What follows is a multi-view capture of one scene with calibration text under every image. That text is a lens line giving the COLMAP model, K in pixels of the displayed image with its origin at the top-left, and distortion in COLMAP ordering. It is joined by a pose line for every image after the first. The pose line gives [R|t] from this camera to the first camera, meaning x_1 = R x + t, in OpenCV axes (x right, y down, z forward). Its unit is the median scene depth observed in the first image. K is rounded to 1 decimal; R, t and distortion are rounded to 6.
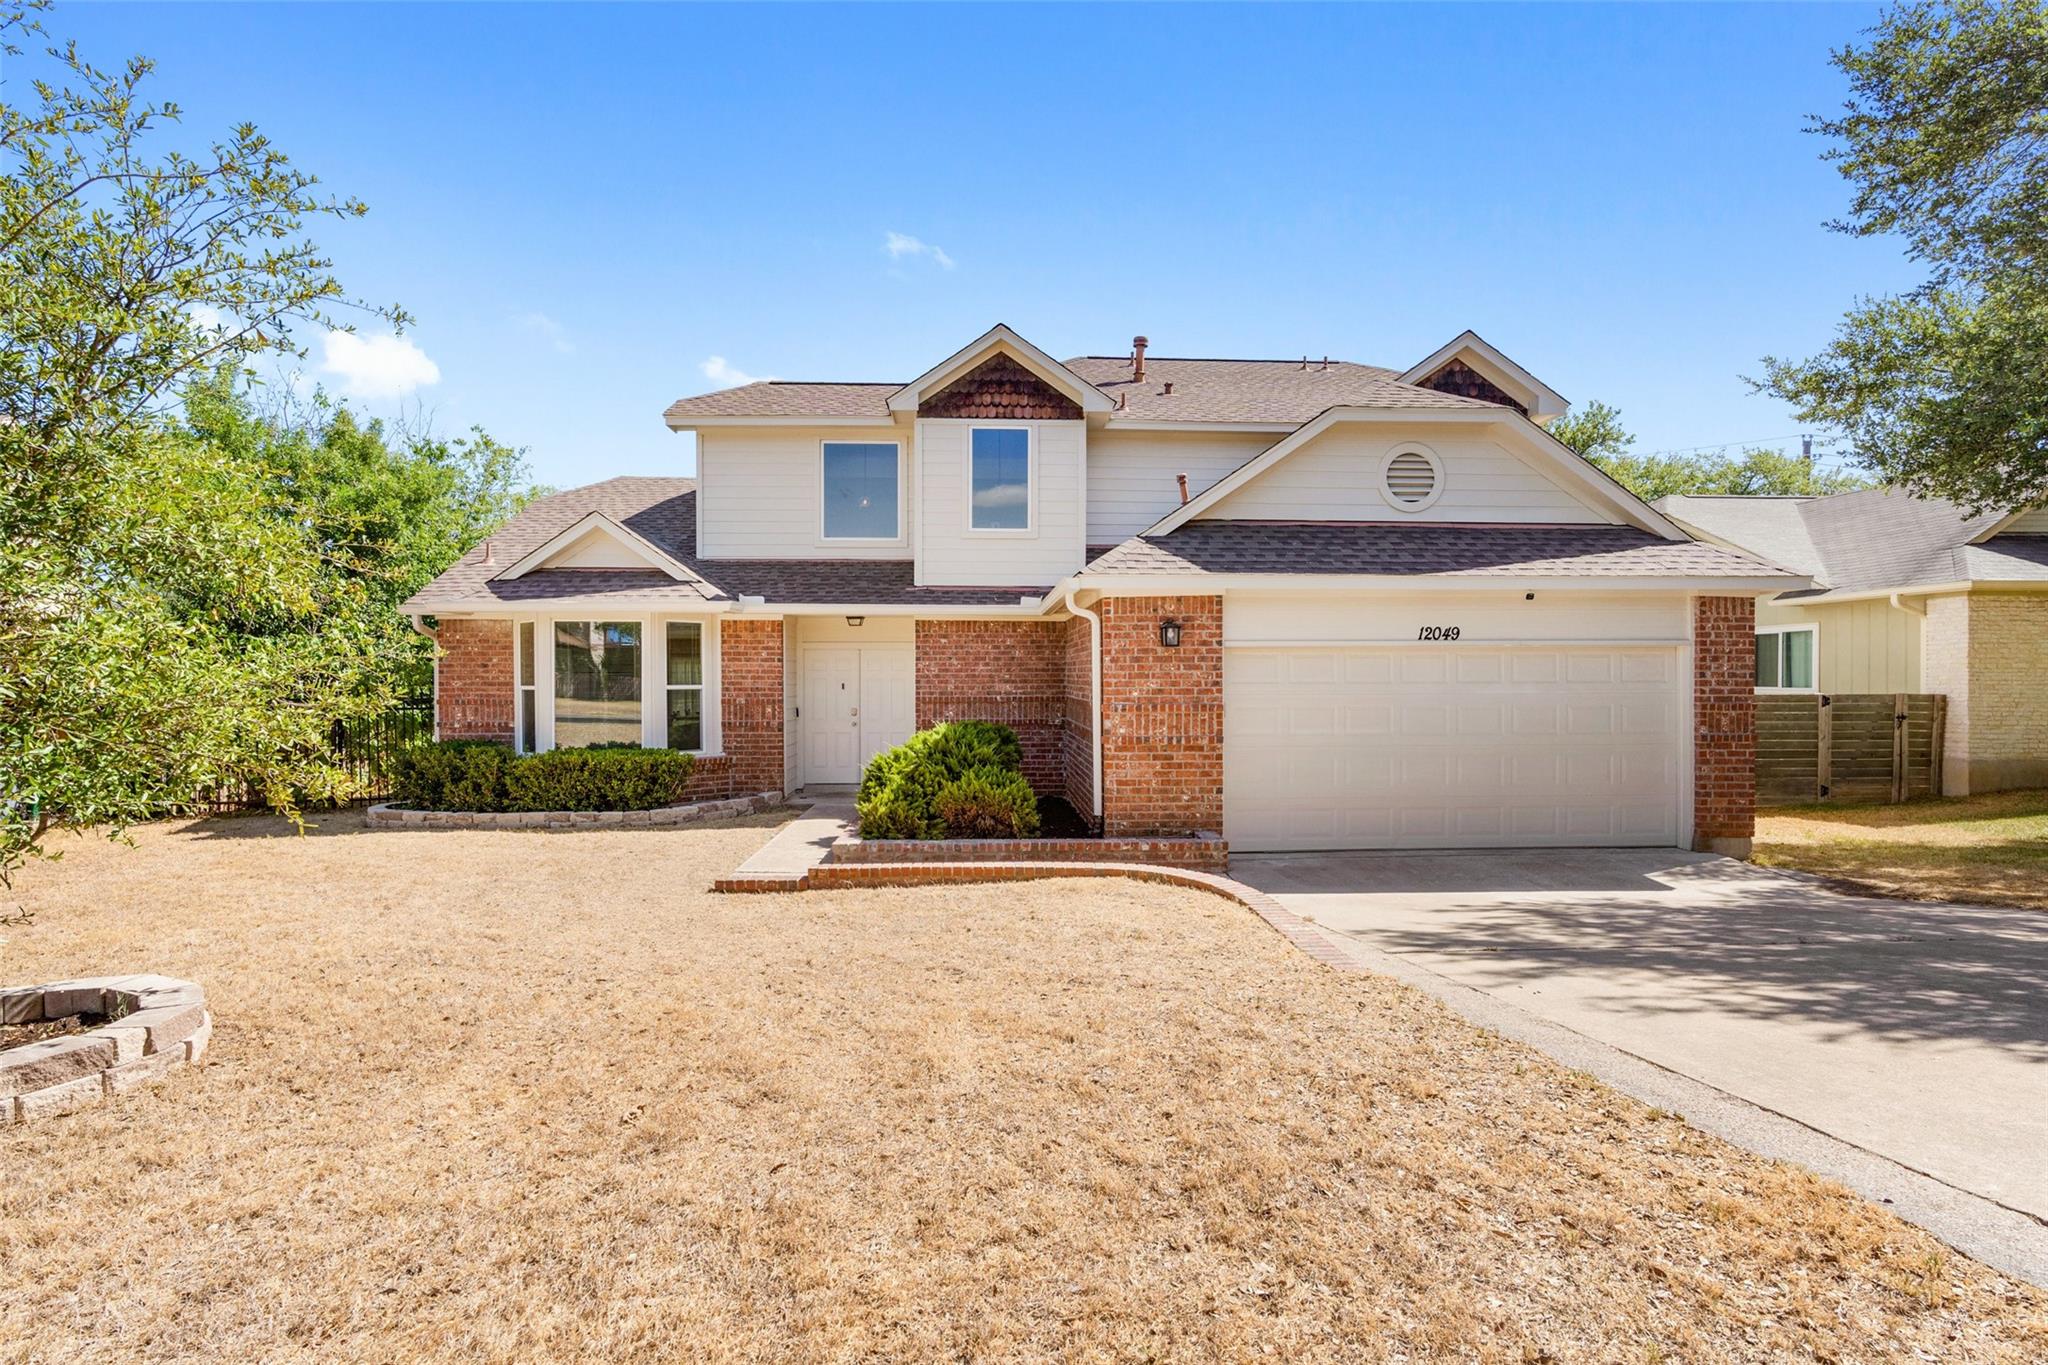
lens RADIAL K [[948.8, 0, 1024.0], [0, 948.8, 682.5], [0, 0, 1]] dist [-0.003472, -0.000575]
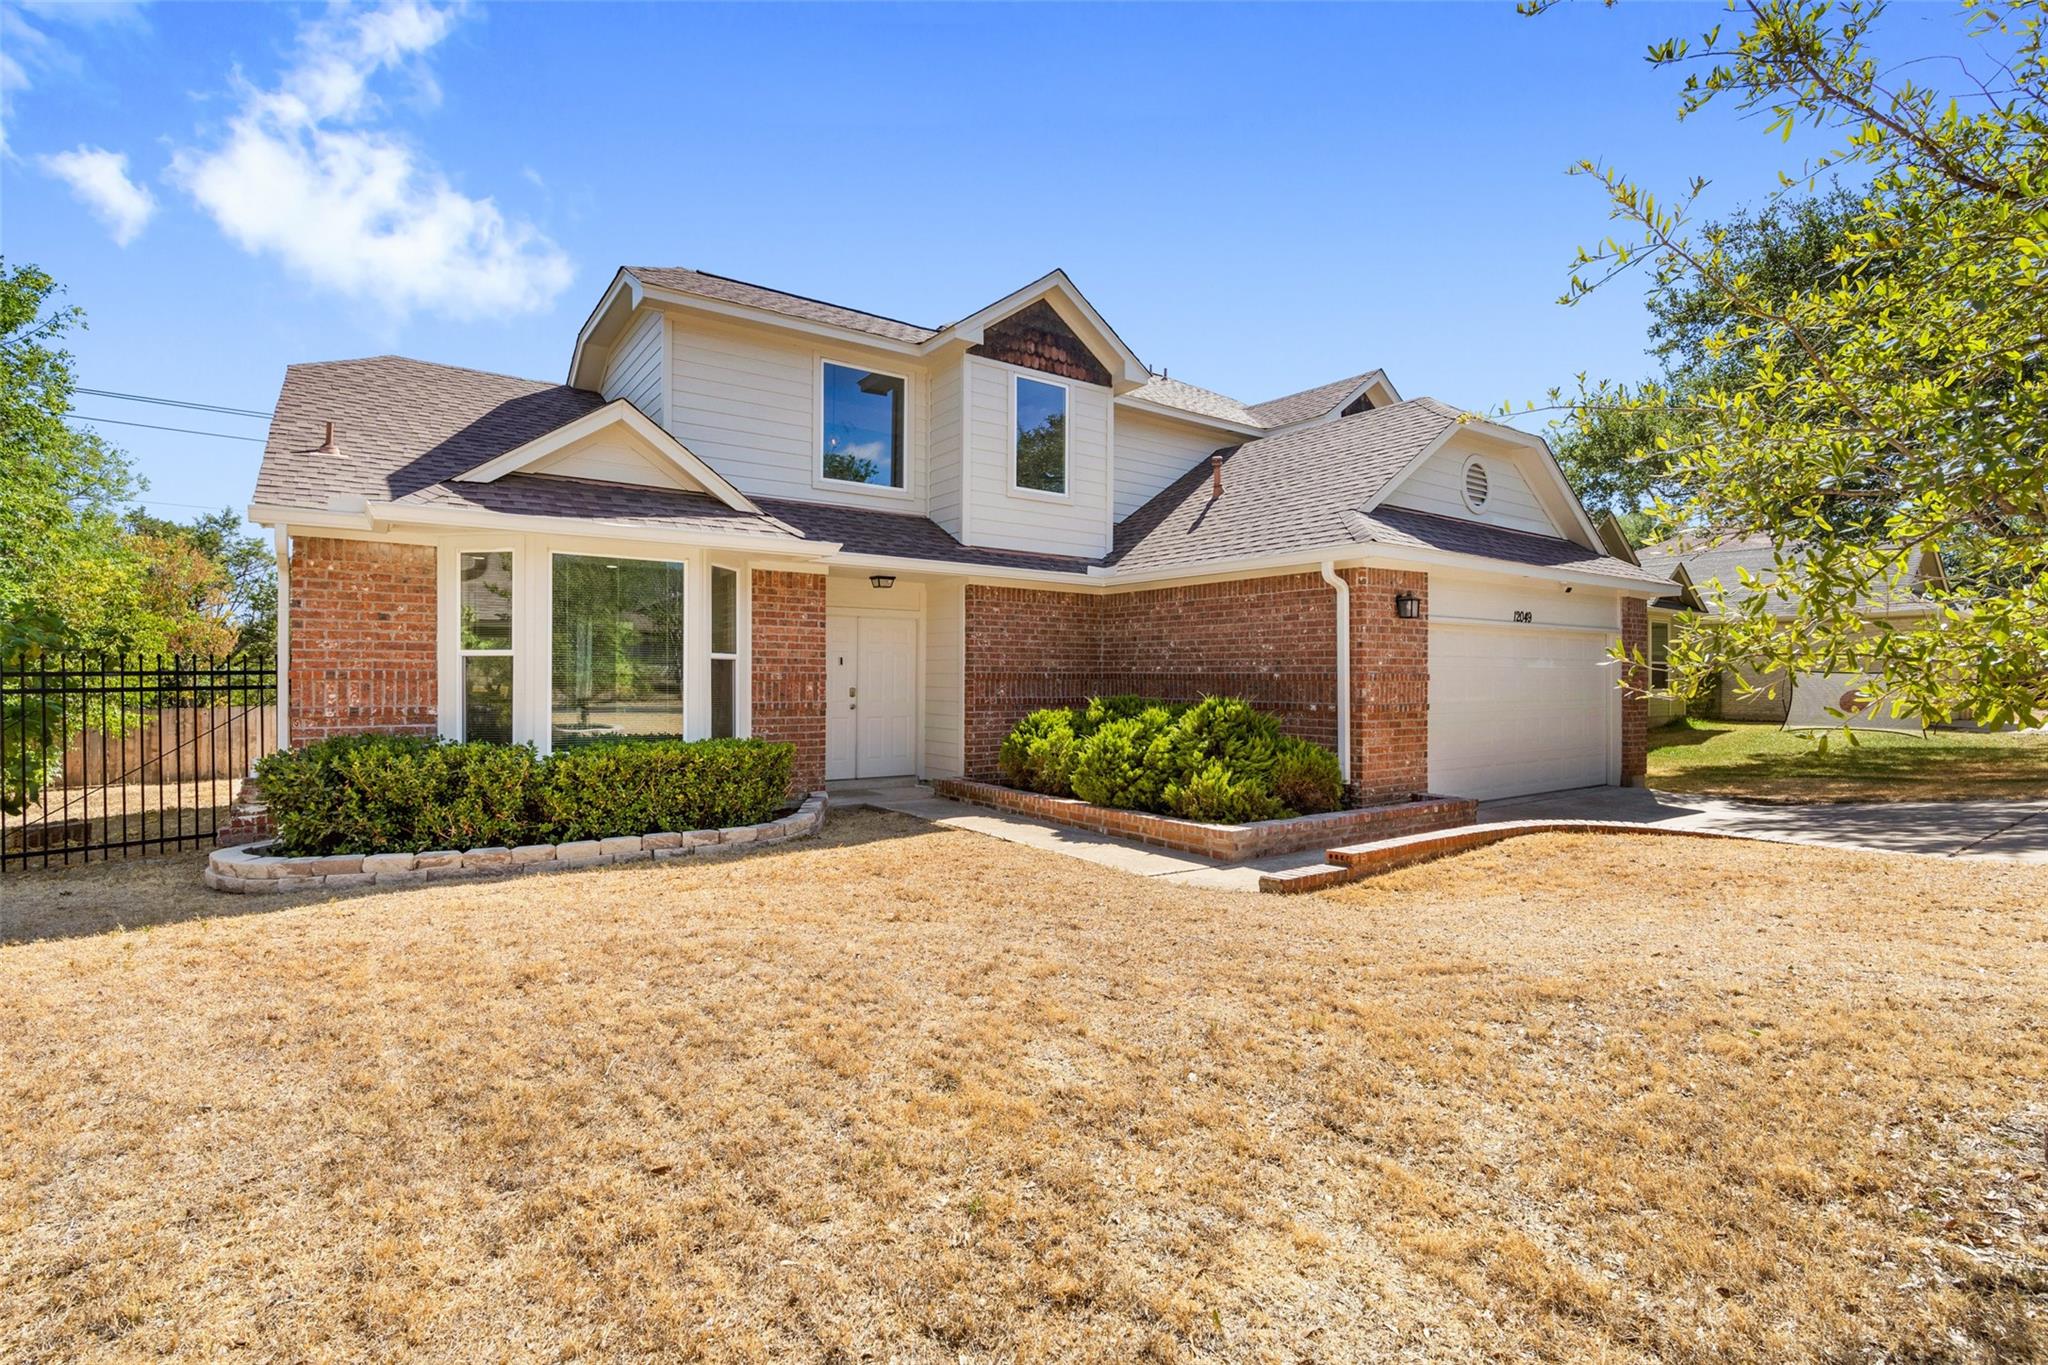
lens RADIAL K [[922.2, 0, 1019.1], [0, 922.2, 673.8], [0, 0, 1]] dist [0.001877, 0.000273]
pose [[0.843718, 0.006716, 0.536745, -0.542854], [-0.002295, 0.999958, -0.008905, 0.024143], [-0.536782, 0.006282, 0.843698, 0.268427]]
